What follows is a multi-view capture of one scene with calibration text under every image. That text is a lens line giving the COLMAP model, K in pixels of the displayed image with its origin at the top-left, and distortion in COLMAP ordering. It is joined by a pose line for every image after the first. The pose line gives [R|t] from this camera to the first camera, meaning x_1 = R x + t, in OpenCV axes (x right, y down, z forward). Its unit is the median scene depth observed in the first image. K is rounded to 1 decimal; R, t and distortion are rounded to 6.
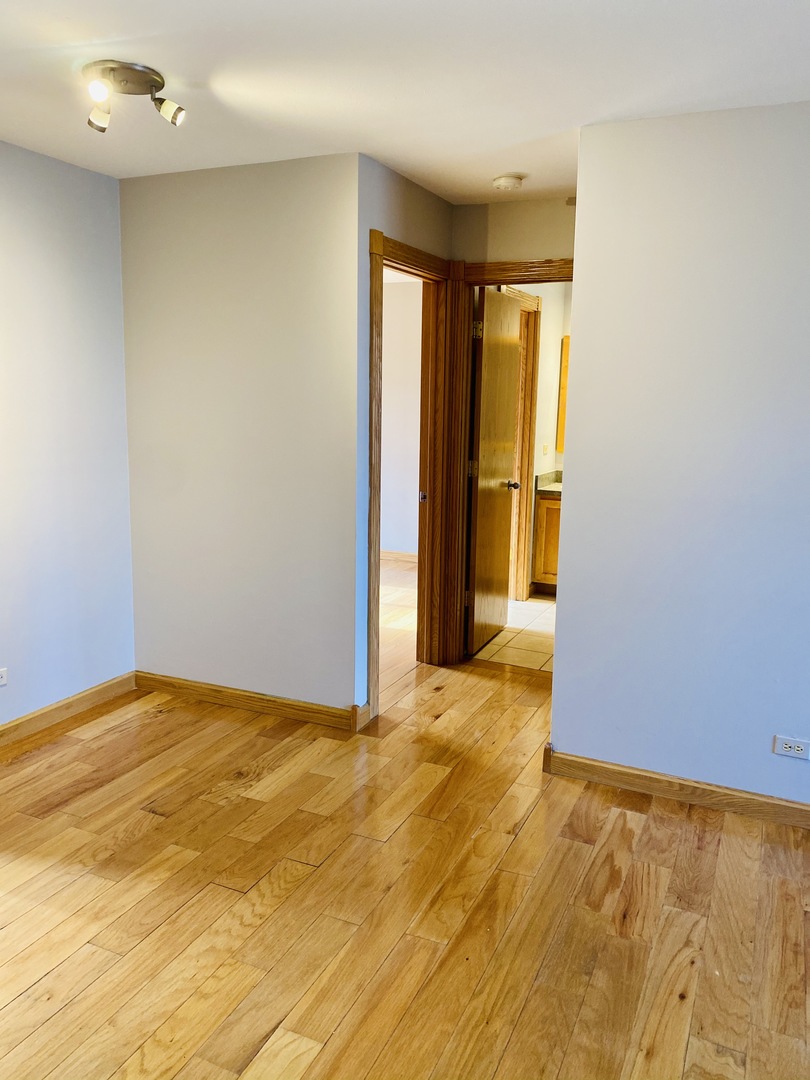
lens RADIAL K [[820.3, 0, 405.6], [0, 820.3, 537.6], [0, 0, 1]] dist [0.028650, -0.039346]
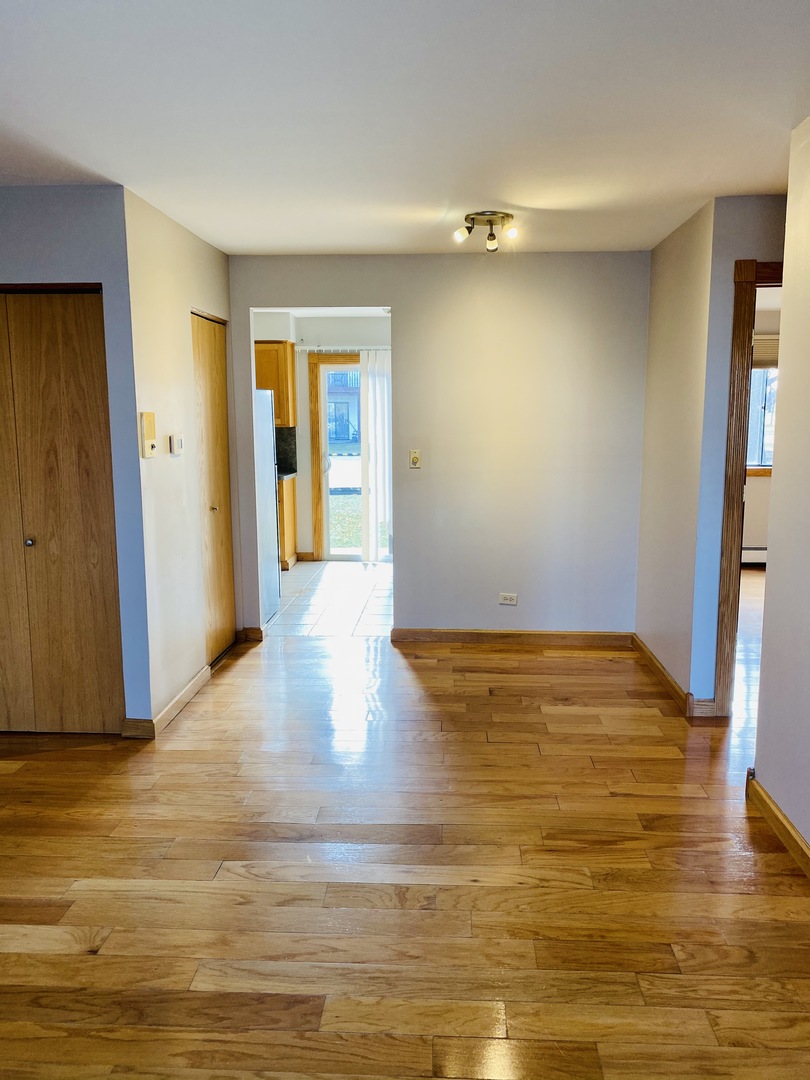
lens RADIAL K [[820.3, 0, 407.8], [0, 820.3, 542.4], [0, 0, 1]] dist [0.028650, -0.039346]
pose [[0.370143, 0.127985, -0.920117, 0.940139], [-0.156118, 0.984948, 0.074200, -0.020060], [0.915763, 0.116182, 0.384552, 0.244266]]
